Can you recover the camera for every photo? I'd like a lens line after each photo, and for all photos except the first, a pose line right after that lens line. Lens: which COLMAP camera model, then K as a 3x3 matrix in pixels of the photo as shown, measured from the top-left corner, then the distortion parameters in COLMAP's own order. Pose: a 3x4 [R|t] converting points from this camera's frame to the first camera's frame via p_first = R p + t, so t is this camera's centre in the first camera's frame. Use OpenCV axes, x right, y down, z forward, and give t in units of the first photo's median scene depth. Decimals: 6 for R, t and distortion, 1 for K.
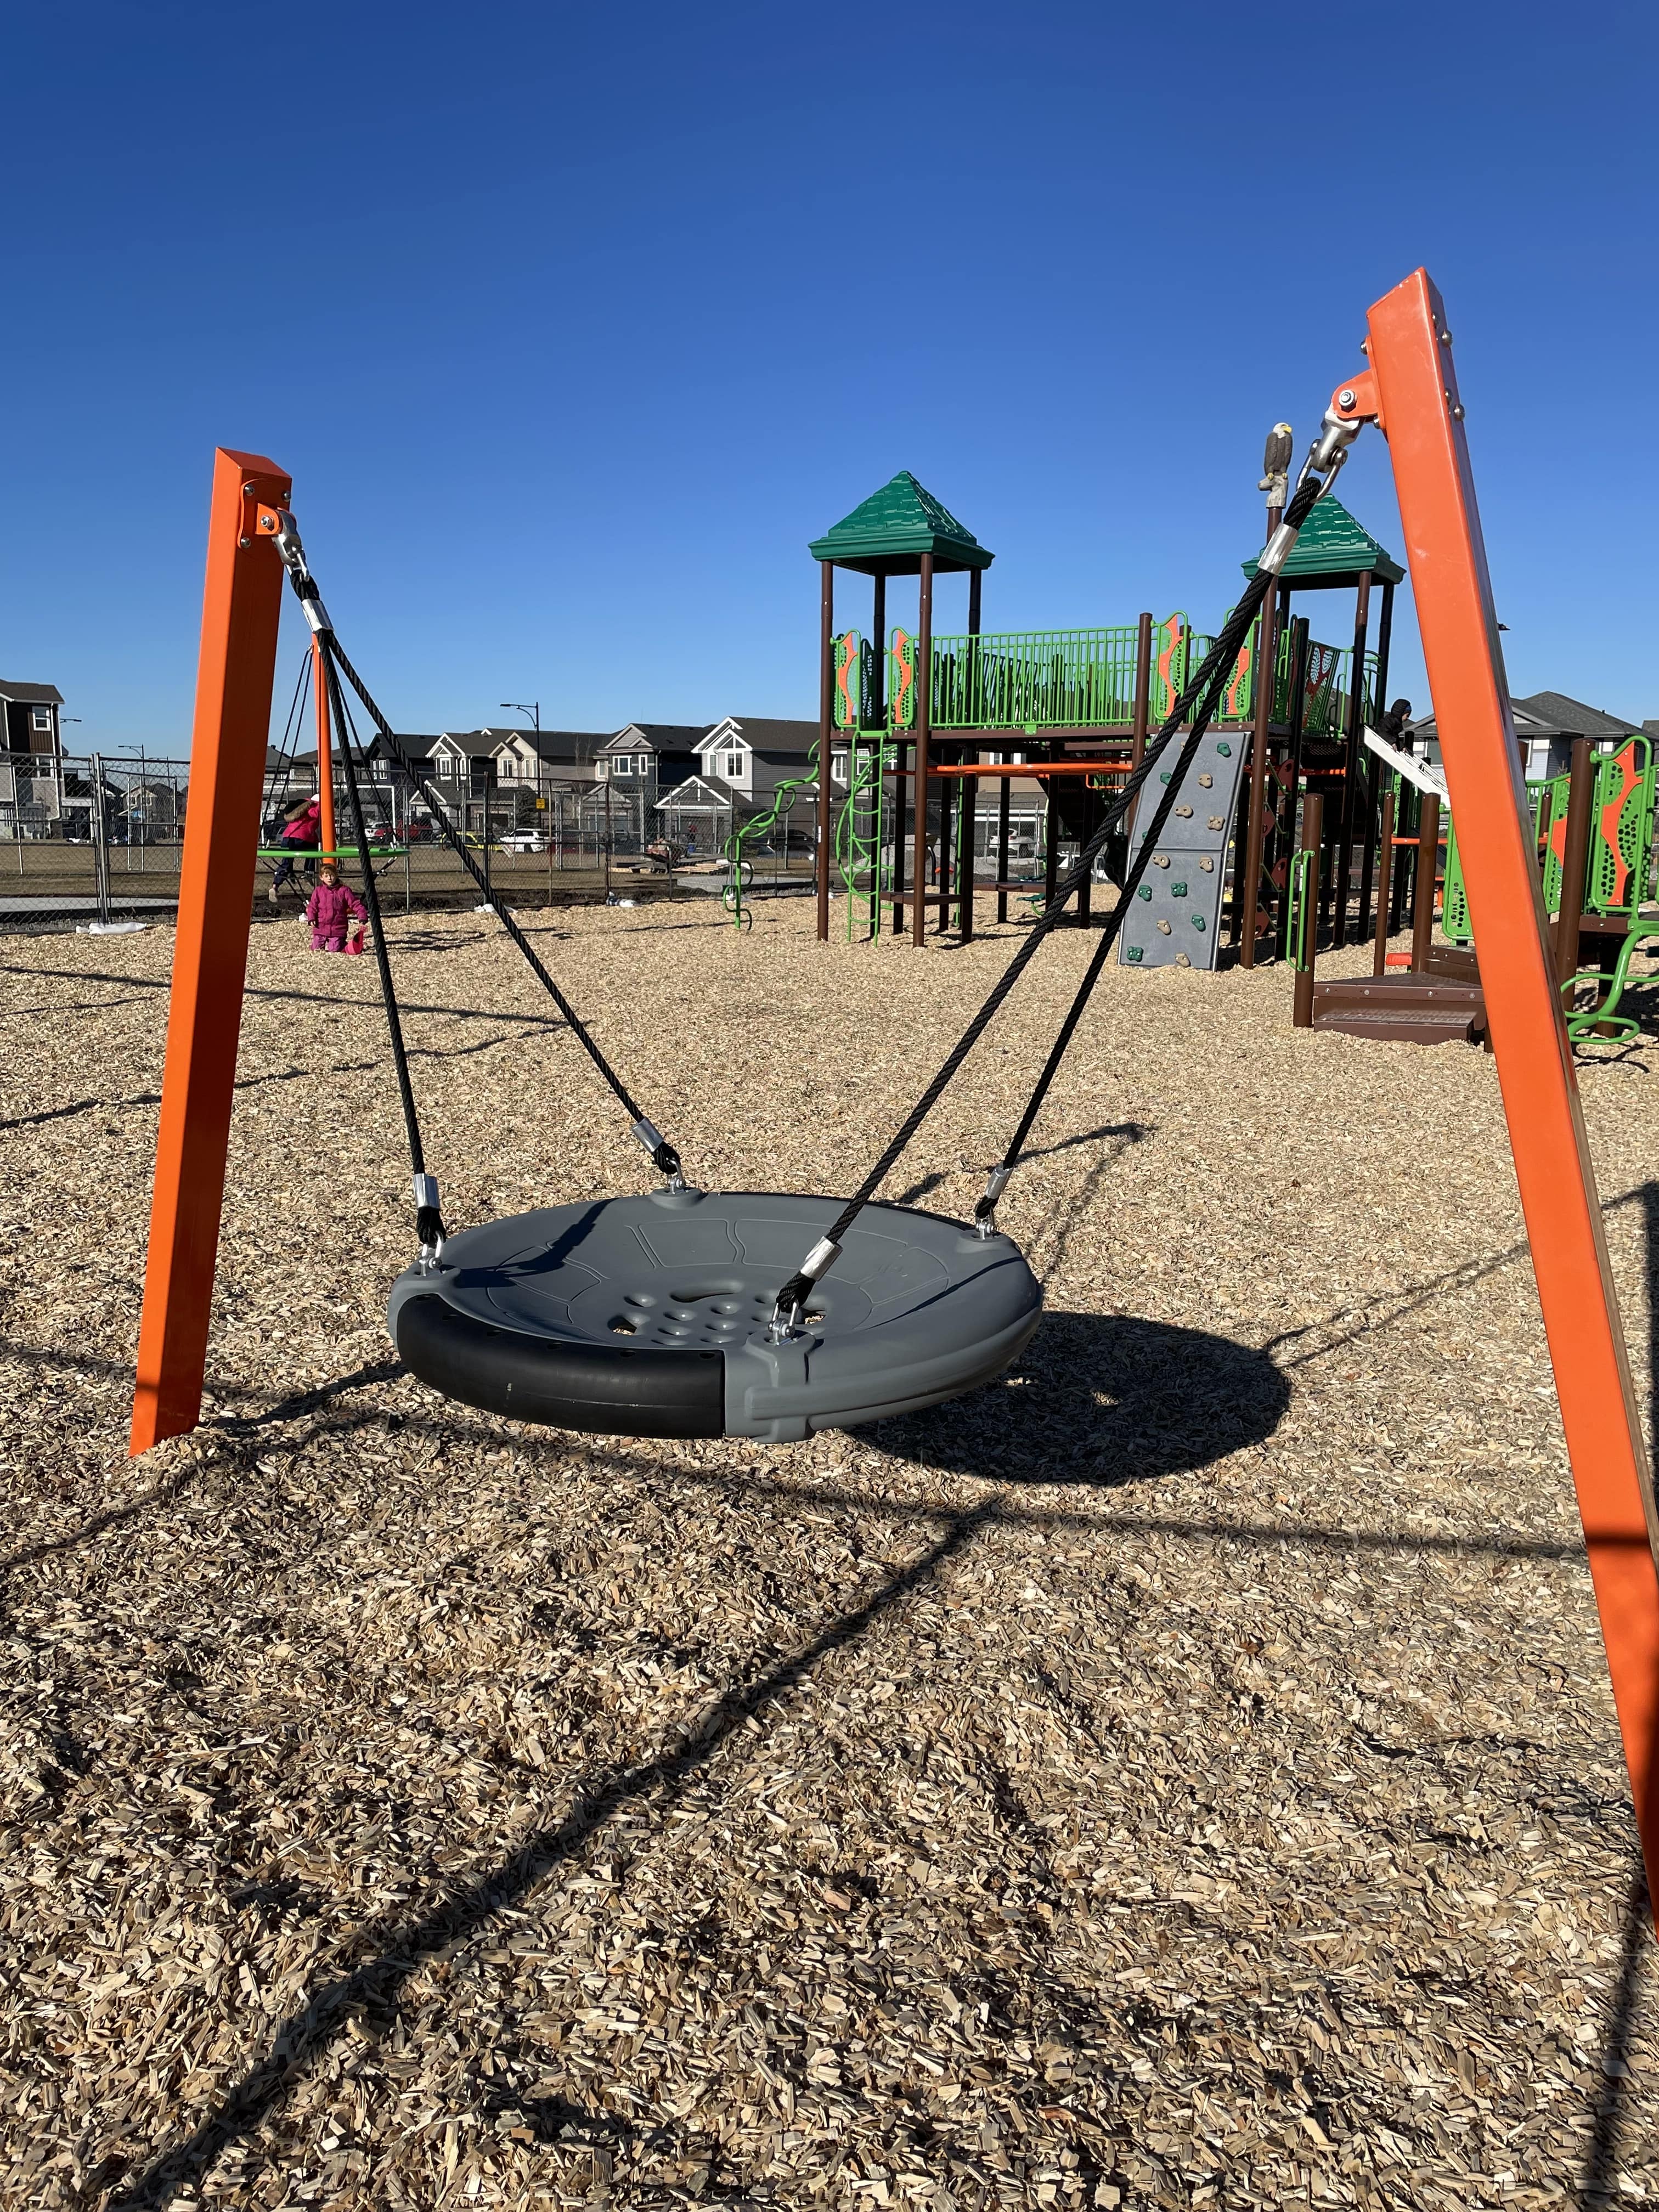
lens RADIAL K [[1666.3, 0, 835.1], [0, 1666.3, 1101.8], [0, 0, 1]] dist [0.073440, -0.095917]
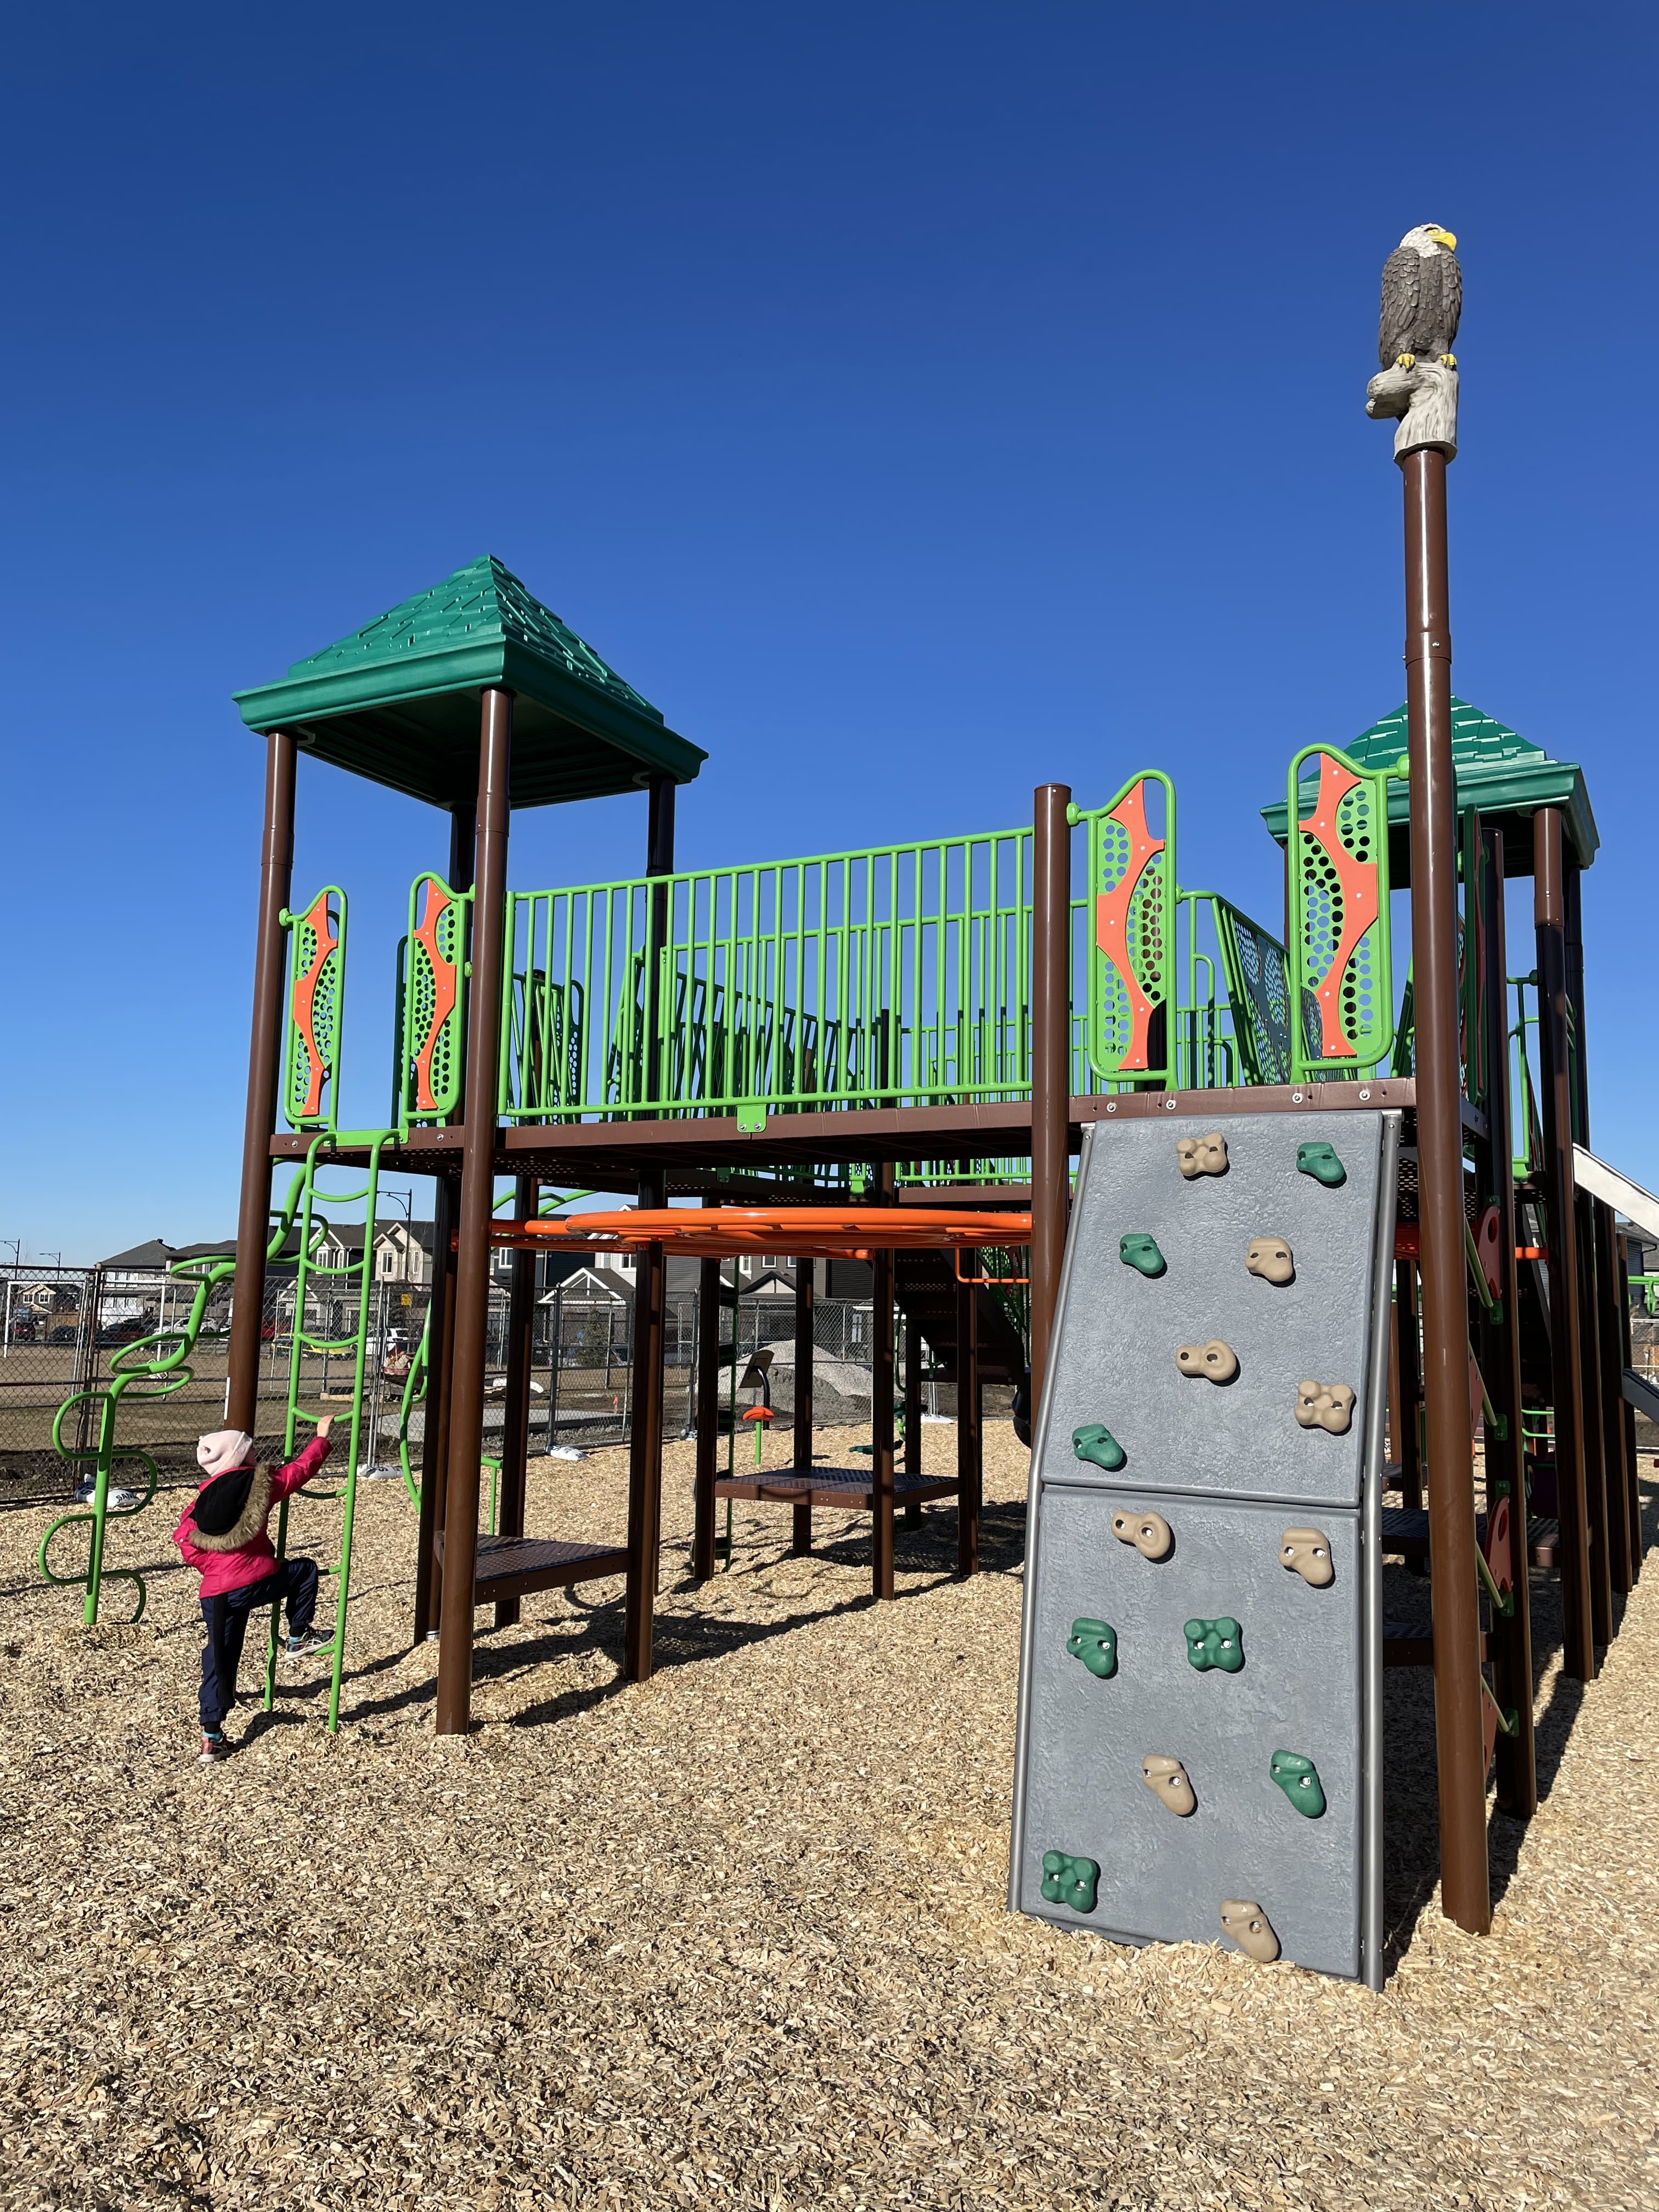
lens RADIAL K [[1666.3, 0, 831.1], [0, 1666.3, 1101.3], [0, 0, 1]] dist [0.073440, -0.095917]
pose [[0.999496, 0.007208, 0.030911, 0.094481], [0.002057, 0.957117, -0.289695, -0.094418], [-0.031674, 0.289612, 0.956620, 0.505383]]
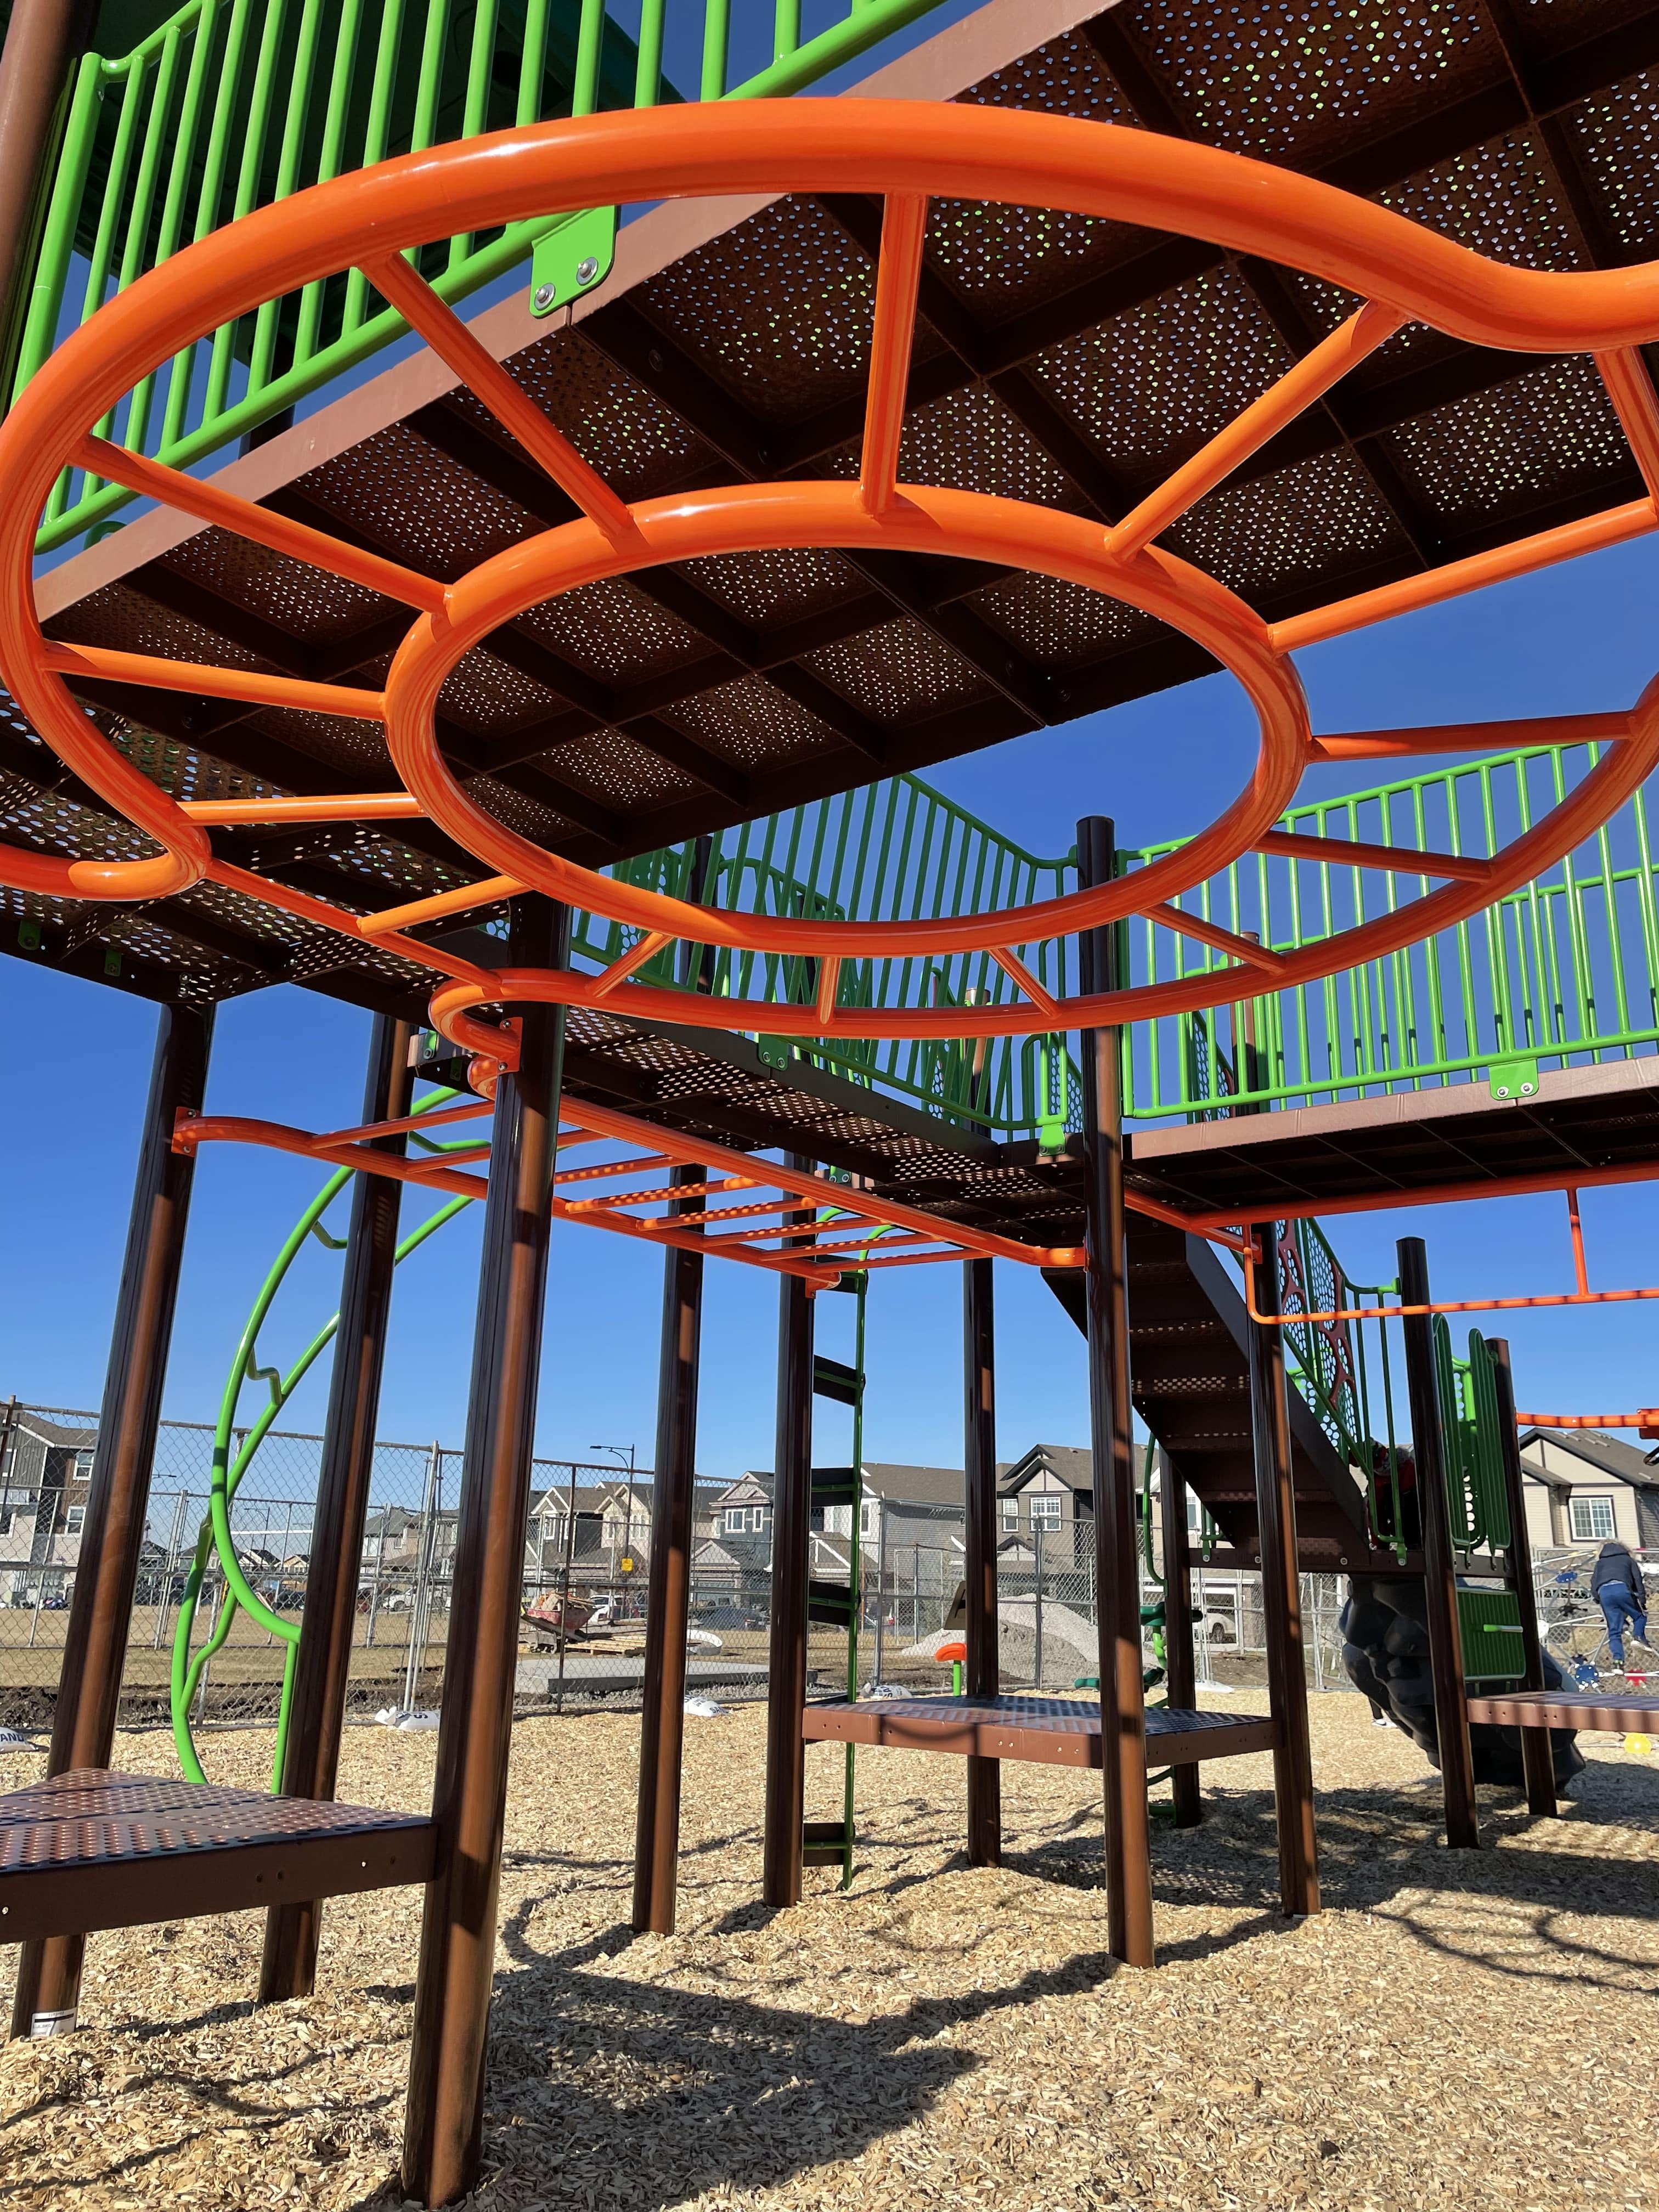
lens RADIAL K [[1666.3, 0, 828.8], [0, 1666.3, 1101.5], [0, 0, 1]] dist [0.073440, -0.095917]
pose [[0.993297, -0.019654, -0.113904, 0.111785], [-0.032397, 0.898599, -0.437574, -0.100268], [0.110955, 0.438331, 0.891939, 0.728862]]
